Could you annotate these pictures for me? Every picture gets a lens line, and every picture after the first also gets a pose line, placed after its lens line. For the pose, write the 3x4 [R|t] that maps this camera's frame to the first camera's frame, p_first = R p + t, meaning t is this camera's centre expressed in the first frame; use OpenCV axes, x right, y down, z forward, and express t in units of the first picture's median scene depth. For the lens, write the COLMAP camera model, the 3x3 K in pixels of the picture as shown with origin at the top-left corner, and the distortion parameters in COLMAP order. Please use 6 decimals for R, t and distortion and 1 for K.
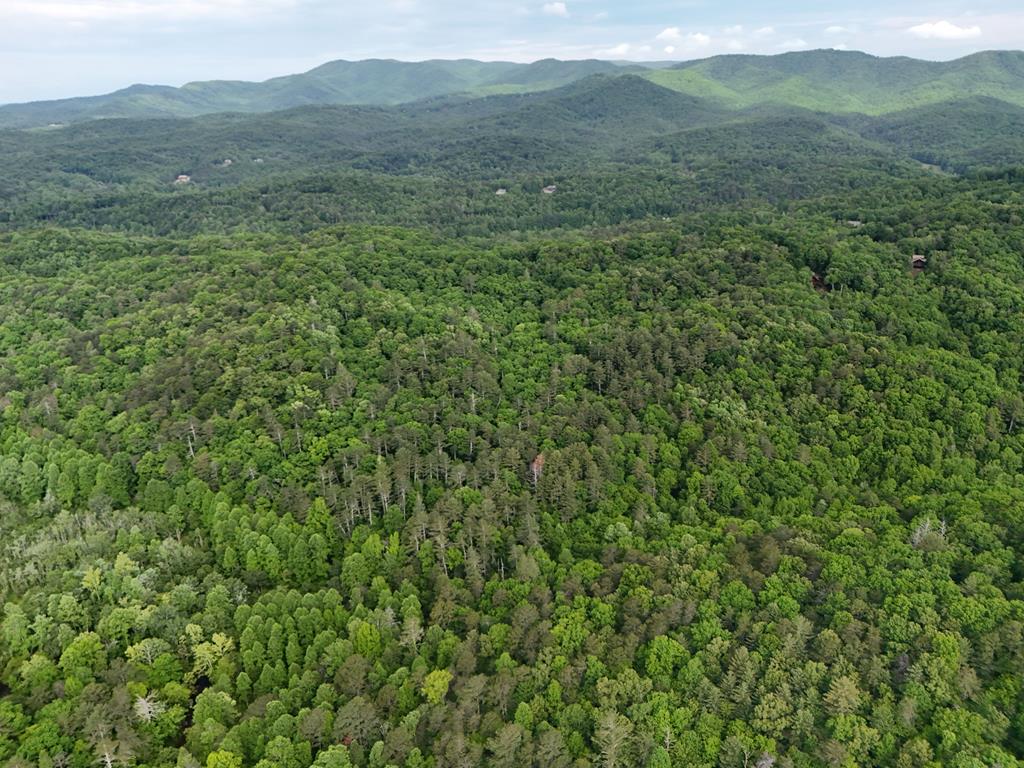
lens RADIAL K [[759.9, 0, 512.4], [0, 759.9, 380.9], [0, 0, 1]] dist [0.047627, -0.043872]
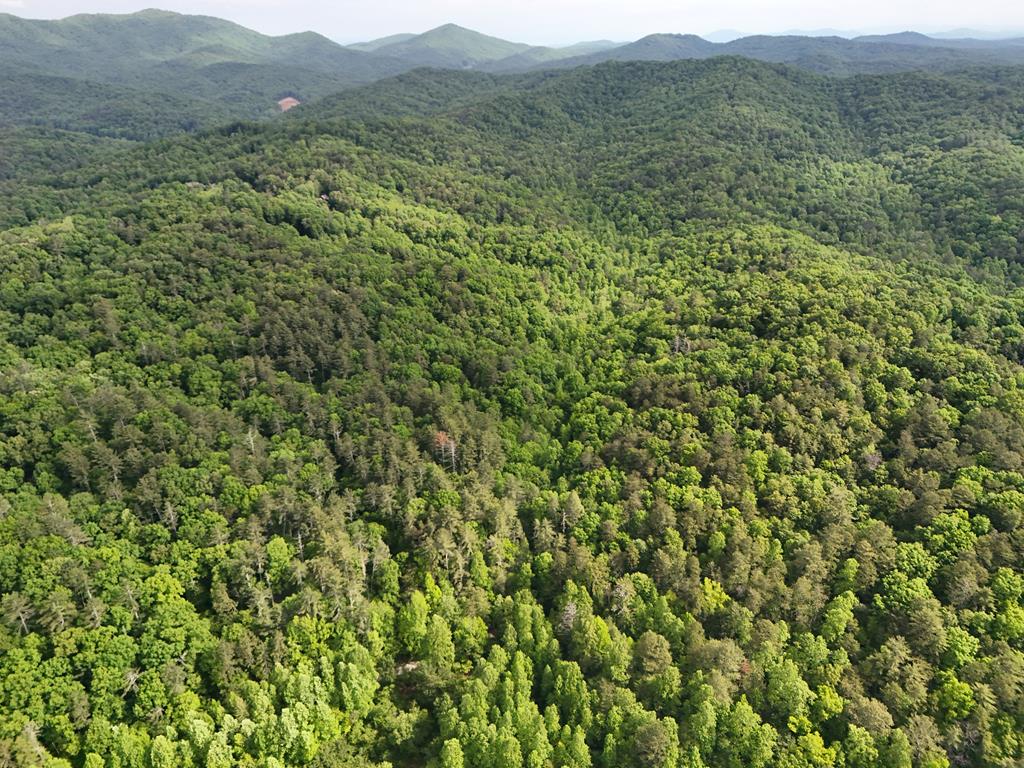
lens RADIAL K [[759.9, 0, 511.3], [0, 759.9, 389.2], [0, 0, 1]] dist [0.047627, -0.043872]
pose [[0.406944, -0.360236, 0.839421, -0.203928], [0.320882, 0.916763, 0.237866, -0.042761], [-0.855238, 0.172557, 0.488664, 0.131898]]
